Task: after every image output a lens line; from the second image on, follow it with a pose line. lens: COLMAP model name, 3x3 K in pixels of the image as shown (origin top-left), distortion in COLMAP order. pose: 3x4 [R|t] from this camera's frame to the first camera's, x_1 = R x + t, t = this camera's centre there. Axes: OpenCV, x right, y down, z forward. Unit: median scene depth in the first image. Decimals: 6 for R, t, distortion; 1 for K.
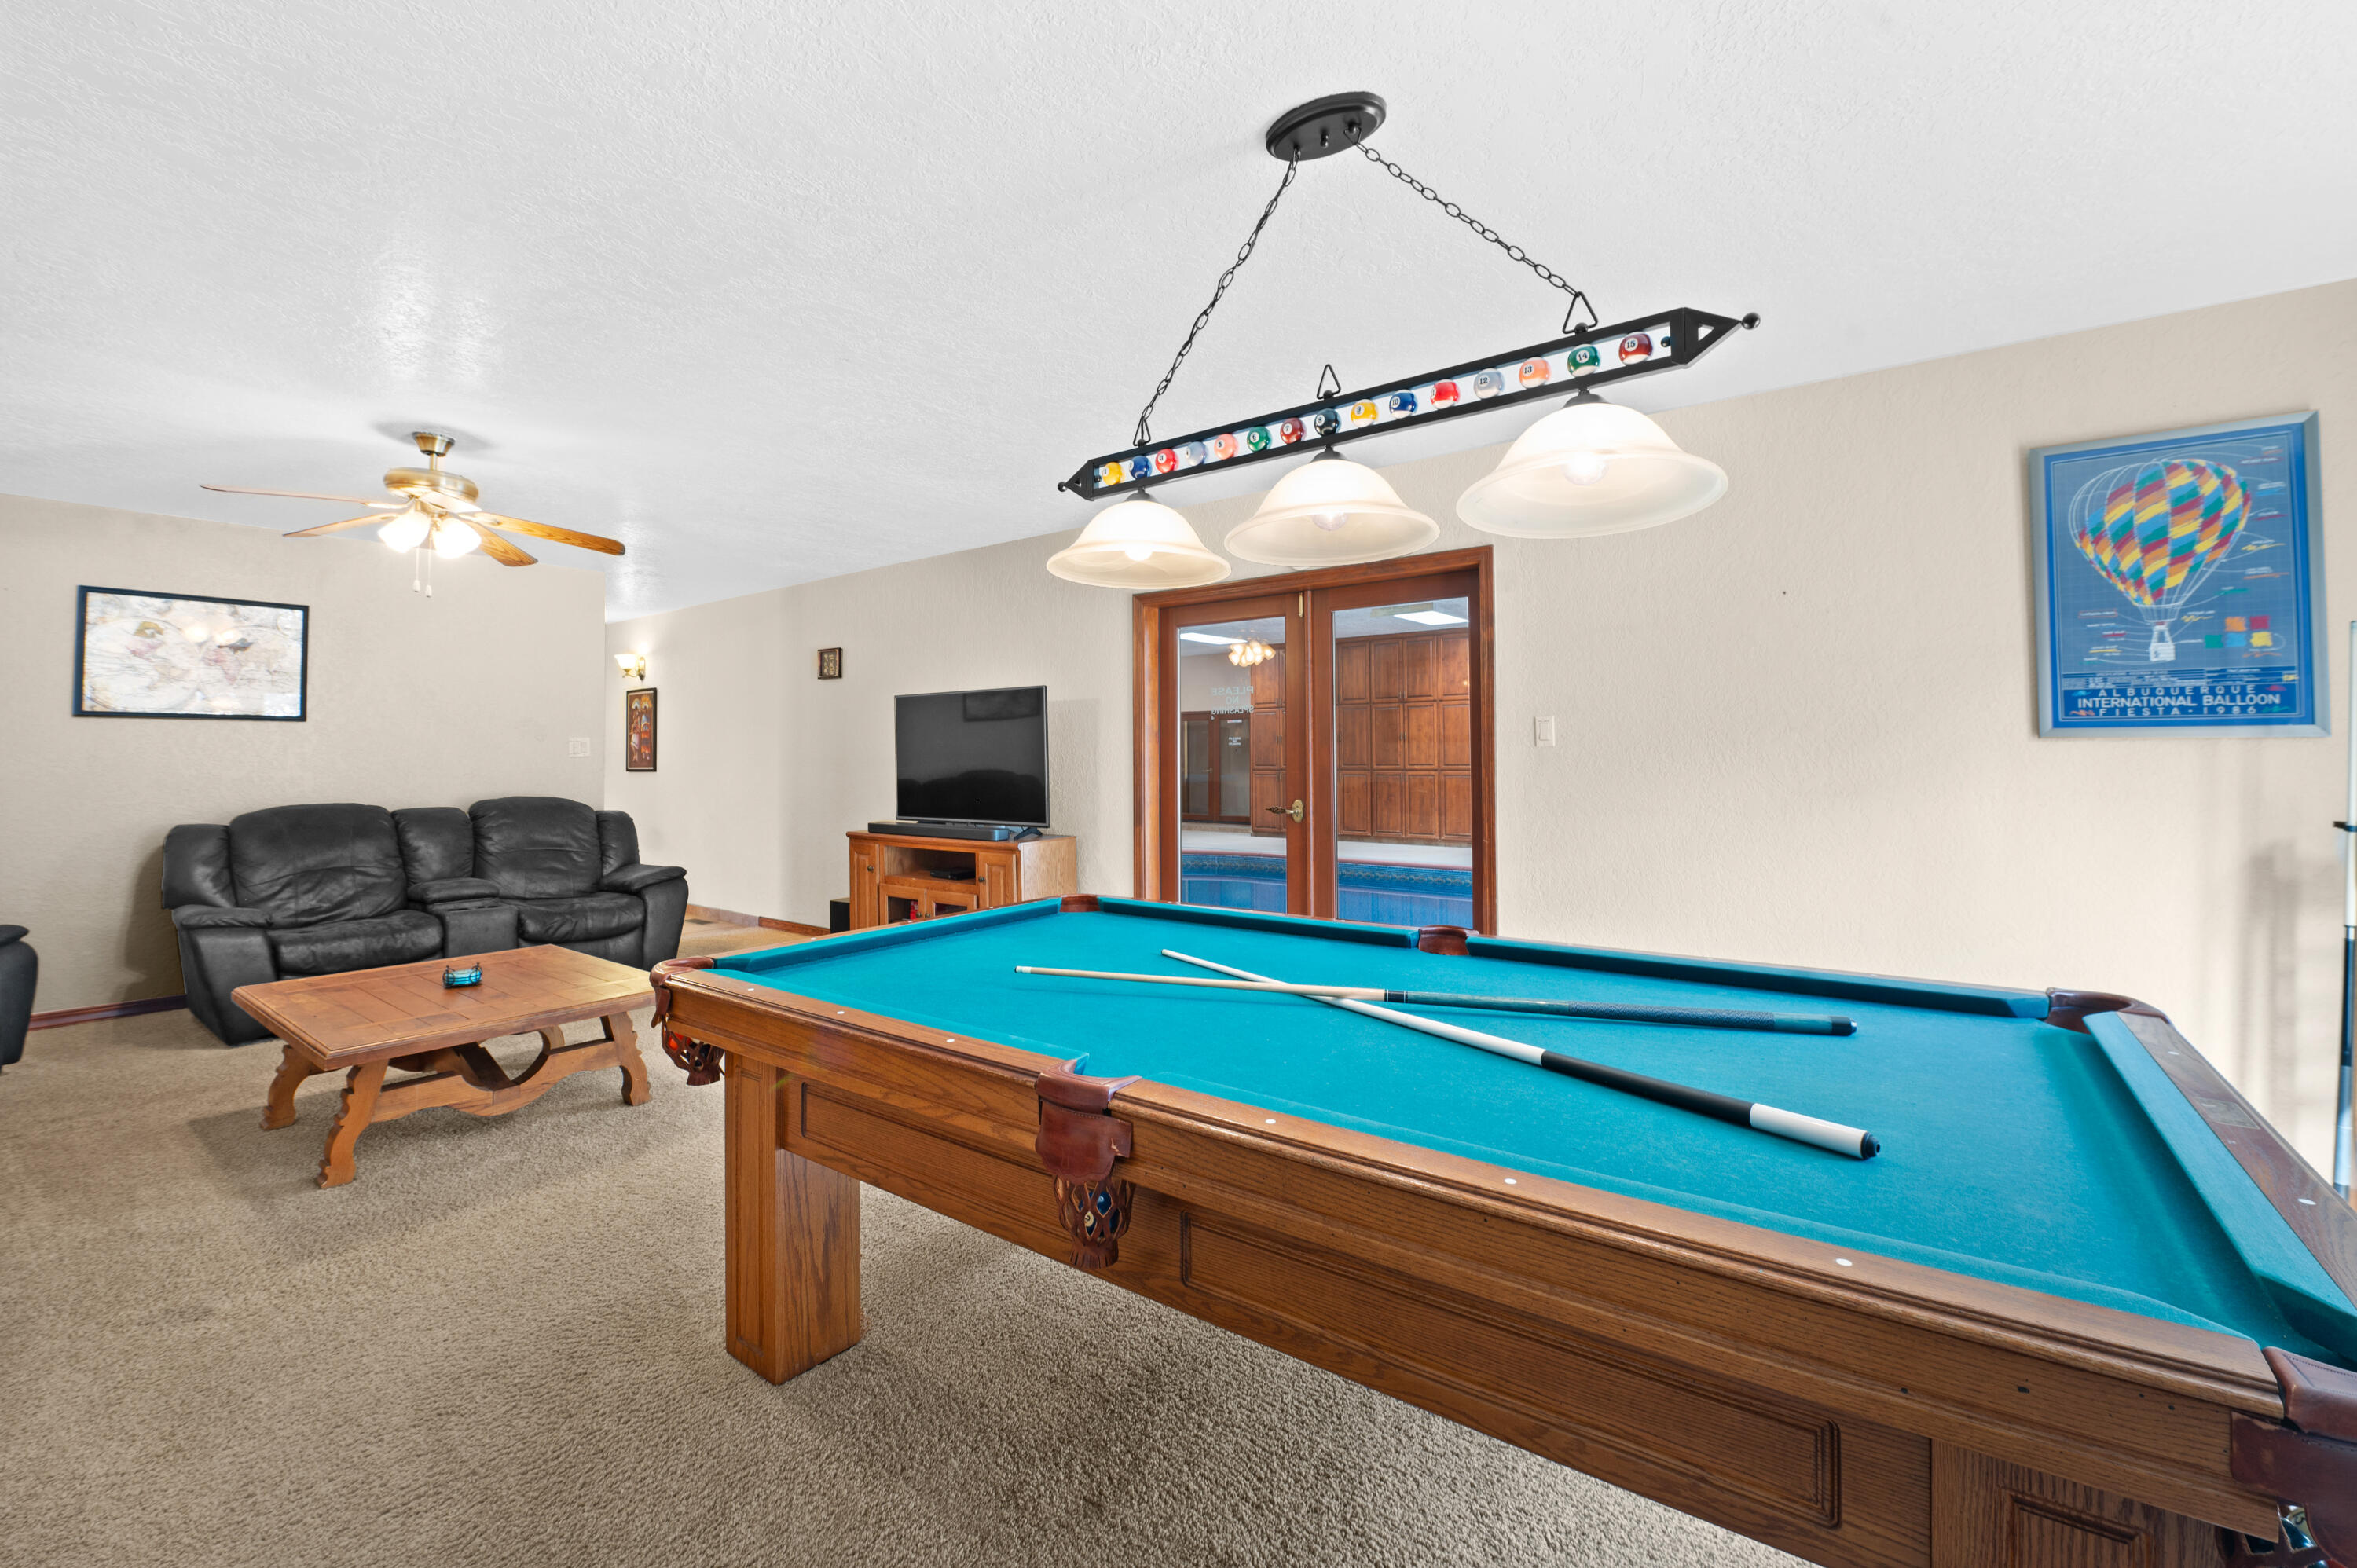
lens RADIAL K [[949.8, 0, 1086.3], [0, 949.8, 724.3], [0, 0, 1]] dist [-0.012295, -0.001090]
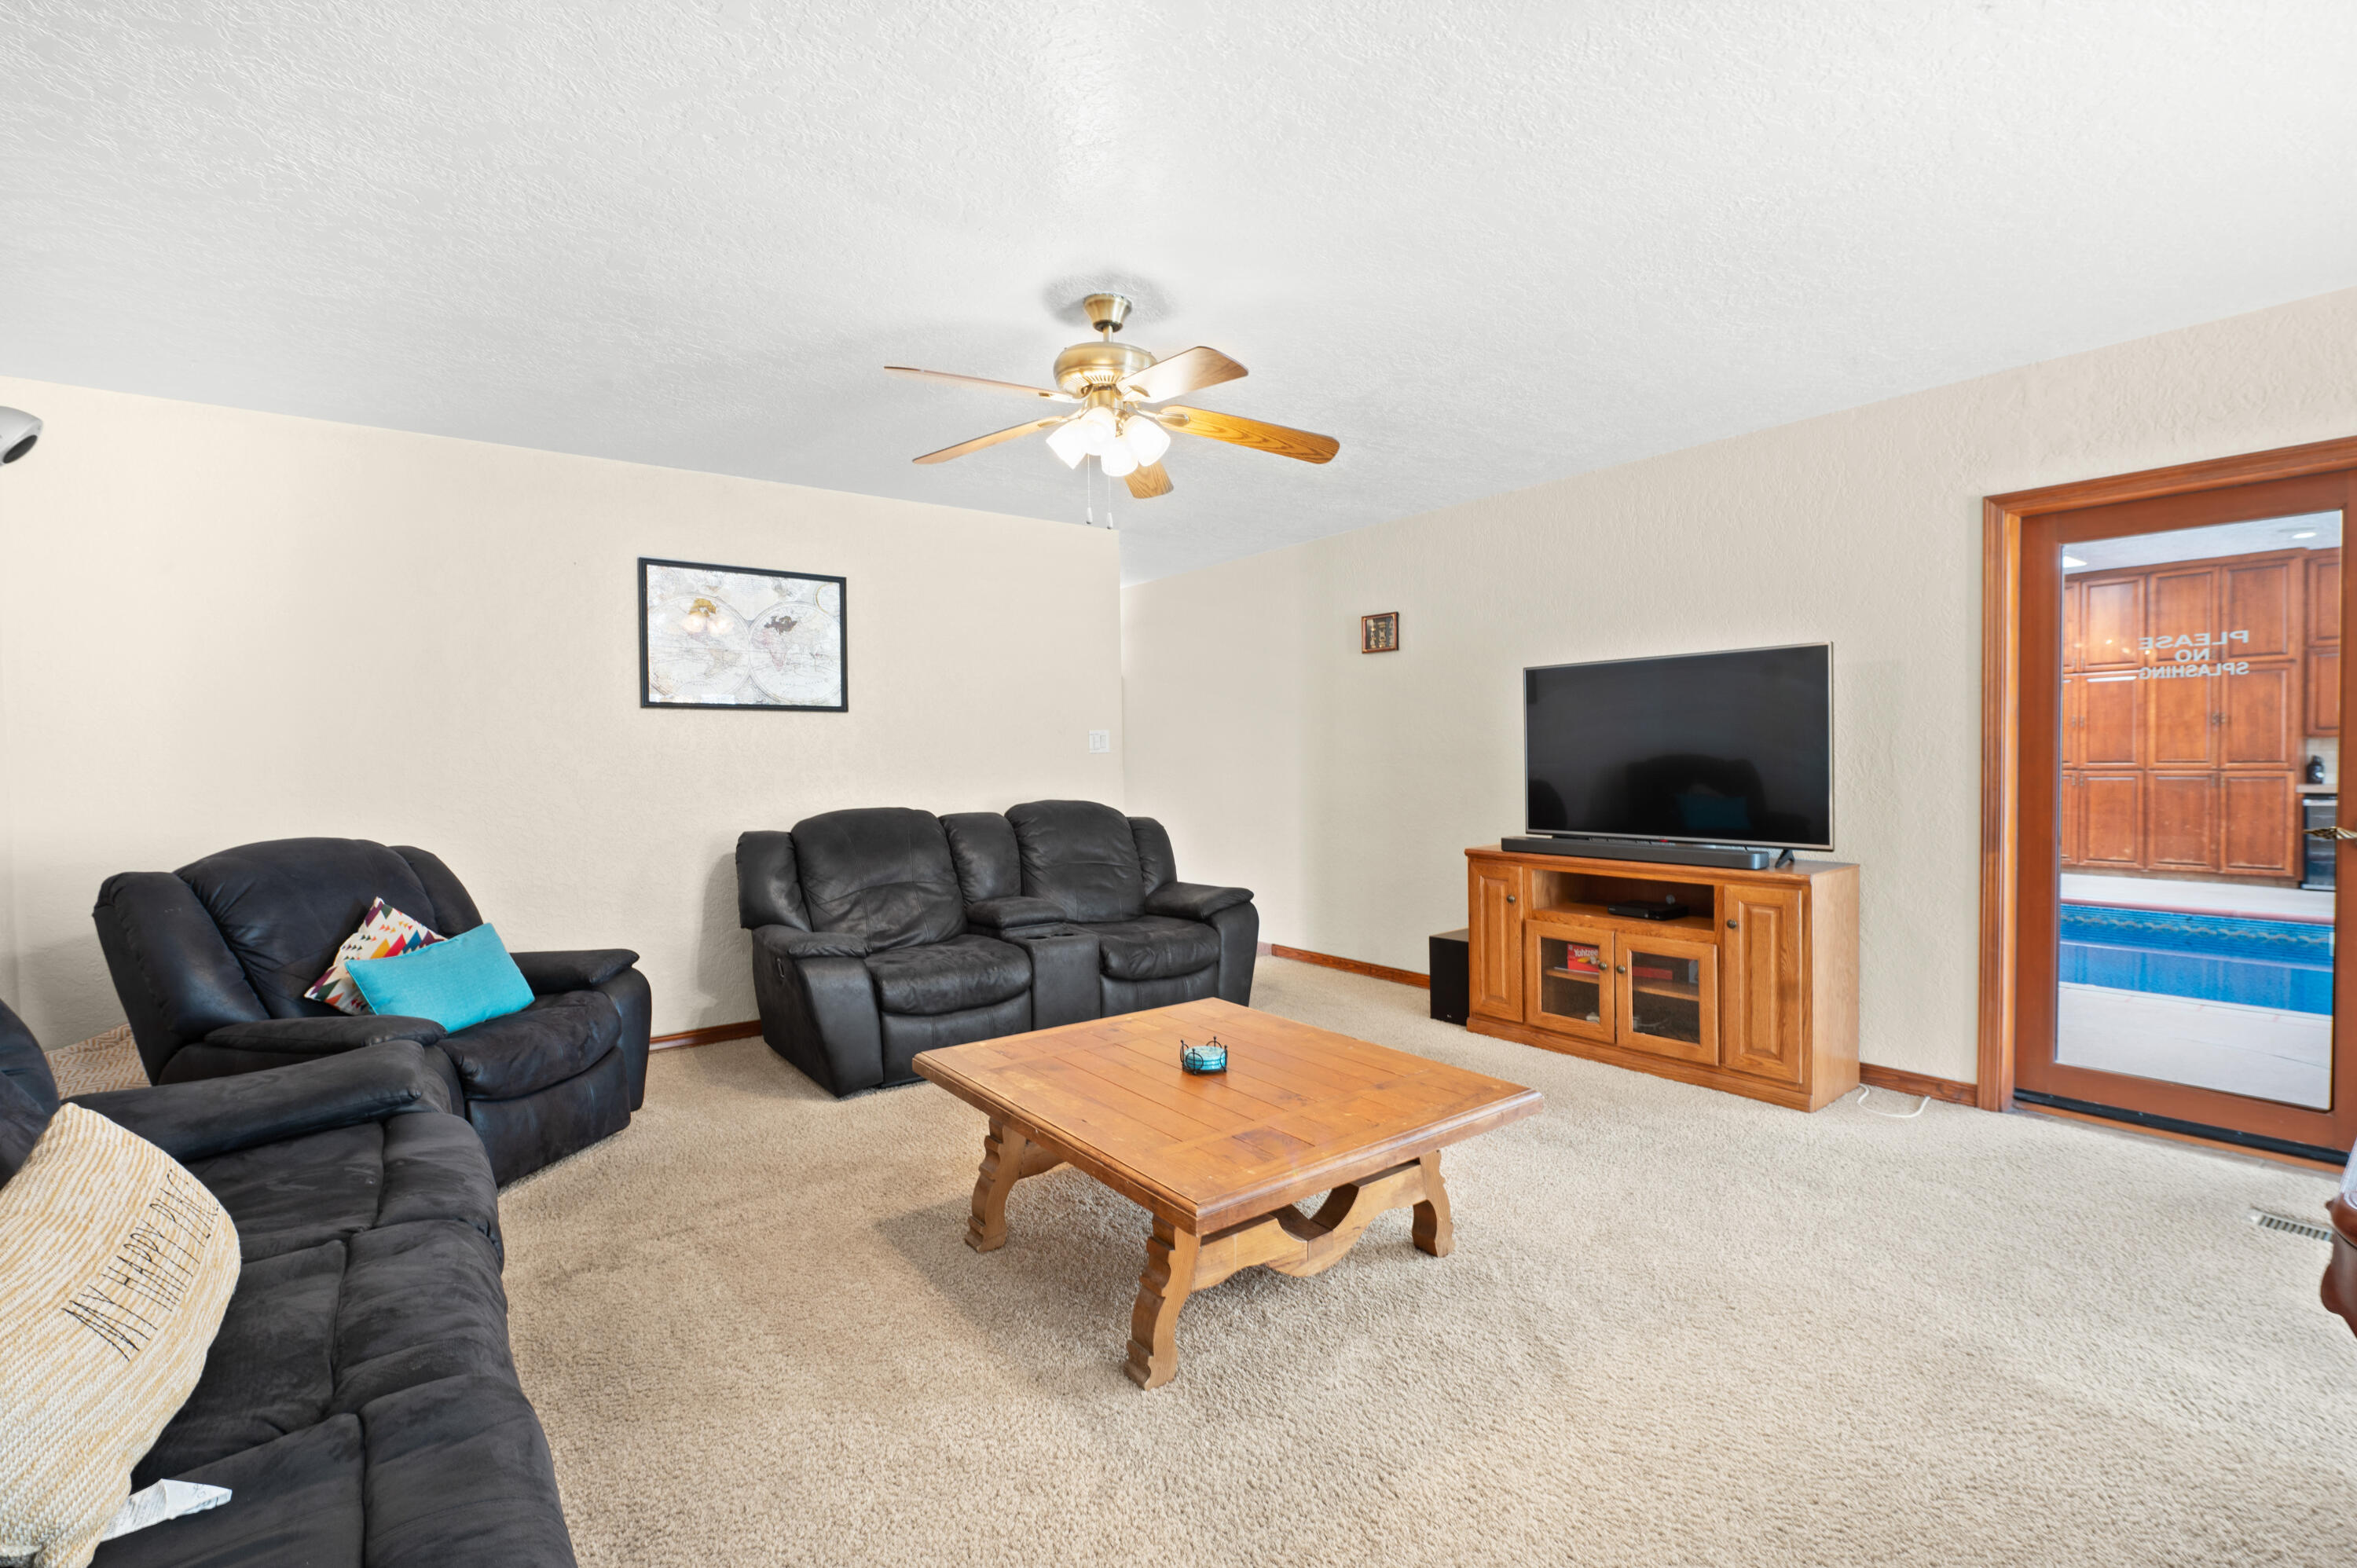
lens RADIAL K [[1063.7, 0, 1194.0], [0, 1063.7, 786.3], [0, 0, 1]] dist [-0.003569, -0.002653]
pose [[0.965447, 0.003681, -0.260573, -0.287320], [0.013064, 0.997959, 0.062500, 0.008446], [0.260271, -0.063745, 0.963429, 0.149721]]
